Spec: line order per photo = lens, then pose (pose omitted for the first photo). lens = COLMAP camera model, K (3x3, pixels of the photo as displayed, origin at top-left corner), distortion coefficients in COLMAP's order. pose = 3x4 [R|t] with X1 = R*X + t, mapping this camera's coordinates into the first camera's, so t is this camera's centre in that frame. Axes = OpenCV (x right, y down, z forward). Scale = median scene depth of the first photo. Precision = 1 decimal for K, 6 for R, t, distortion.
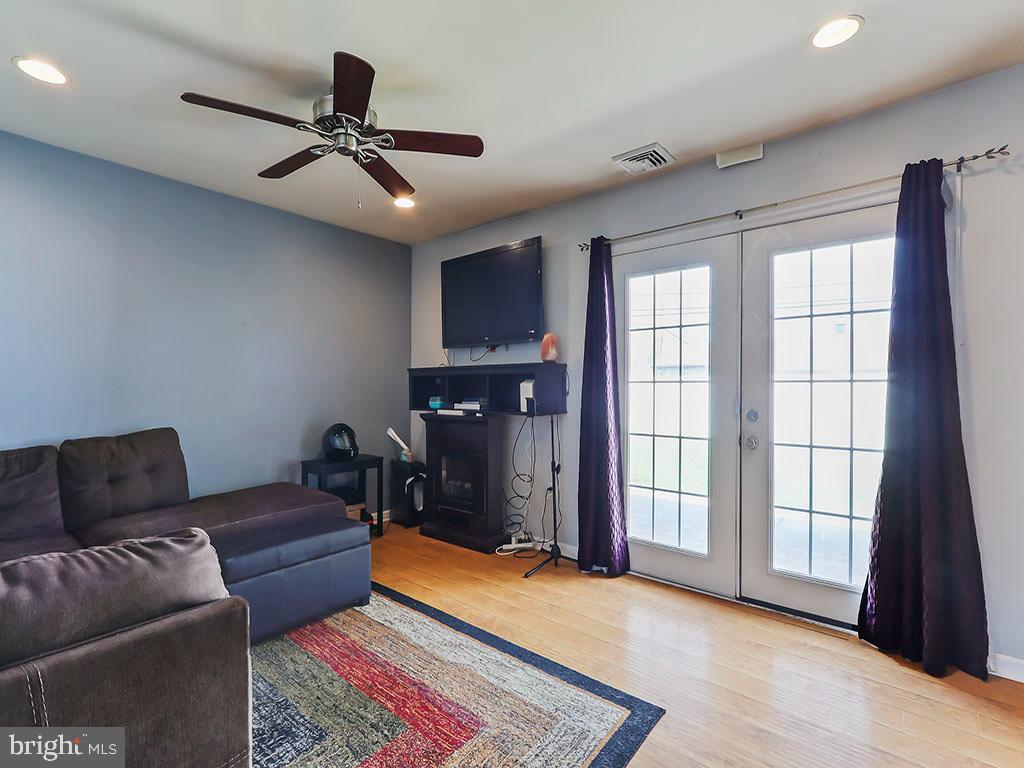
lens RADIAL K [[479.8, 0, 503.8], [0, 479.8, 386.1], [0, 0, 1]] dist [0.004998, 0.000797]
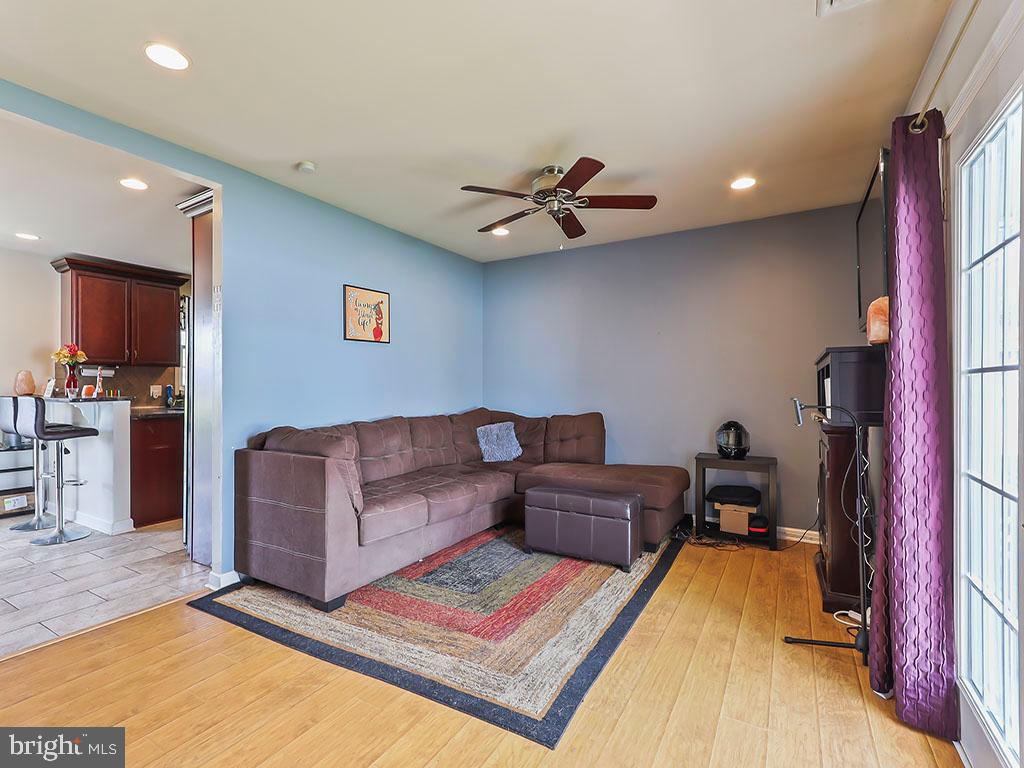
lens RADIAL K [[479.8, 0, 503.1], [0, 479.8, 384.7], [0, 0, 1]] dist [0.004998, 0.000797]
pose [[0.165740, -0.003373, -0.986164, 0.842965], [0.003515, 0.999990, -0.002830, 0.004682], [0.986163, -0.002998, 0.165750, 0.538551]]
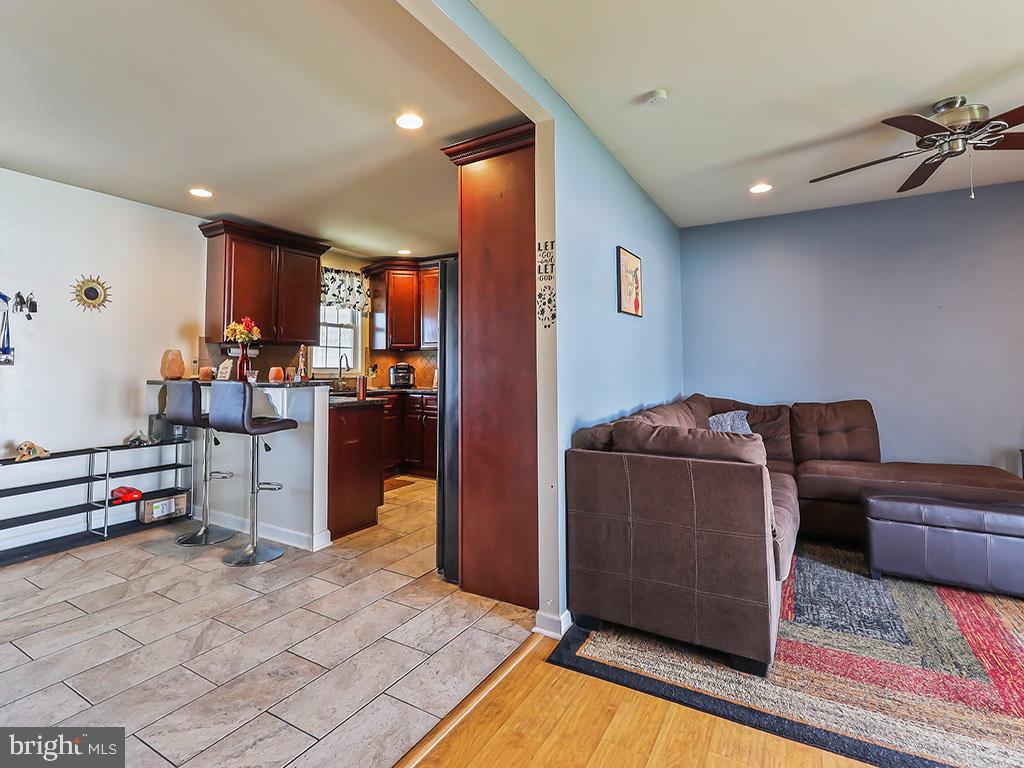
lens RADIAL K [[496.8, 0, 507.3], [0, 496.8, 343.7], [0, 0, 1]] dist [0.003782, 0.001266]
pose [[0.173823, -0.049881, -0.983513, 0.502791], [0.003067, 0.998739, -0.050111, 0.002475], [0.984772, 0.005694, 0.173757, -0.174186]]
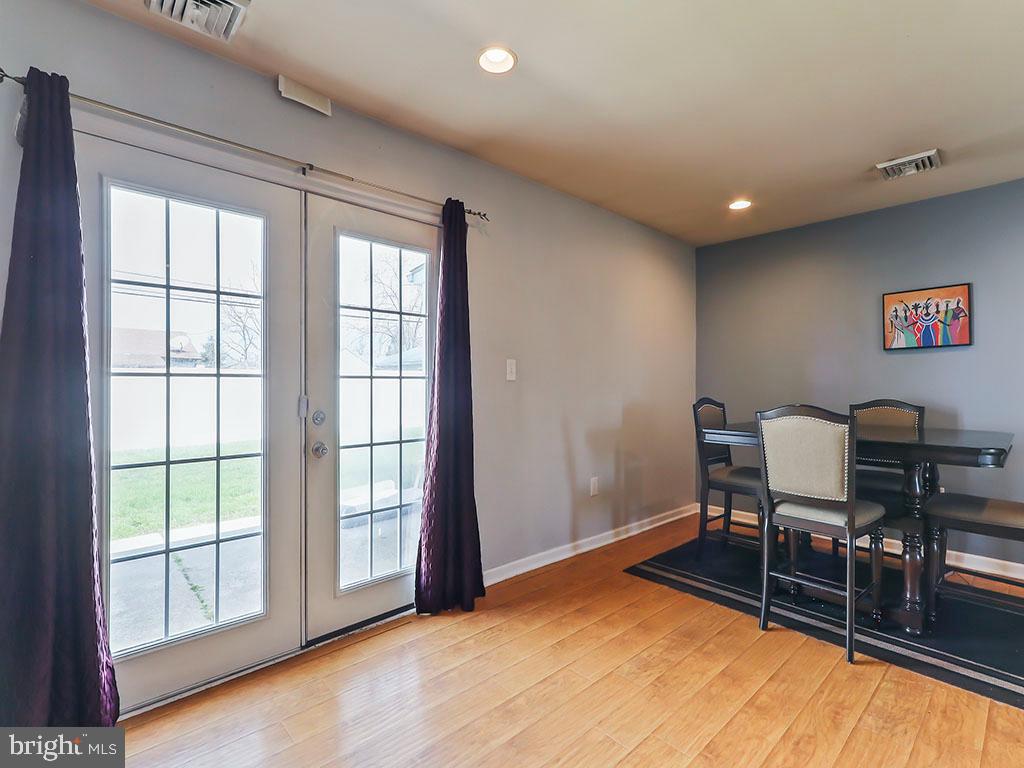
lens RADIAL K [[479.8, 0, 514.3], [0, 479.8, 379.1], [0, 0, 1]] dist [0.004998, 0.000797]
pose [[0.130198, 0.005222, 0.991474, -0.276348], [-0.005340, 0.999975, -0.004565, -0.003518], [-0.991474, -0.004700, 0.130223, 0.572475]]
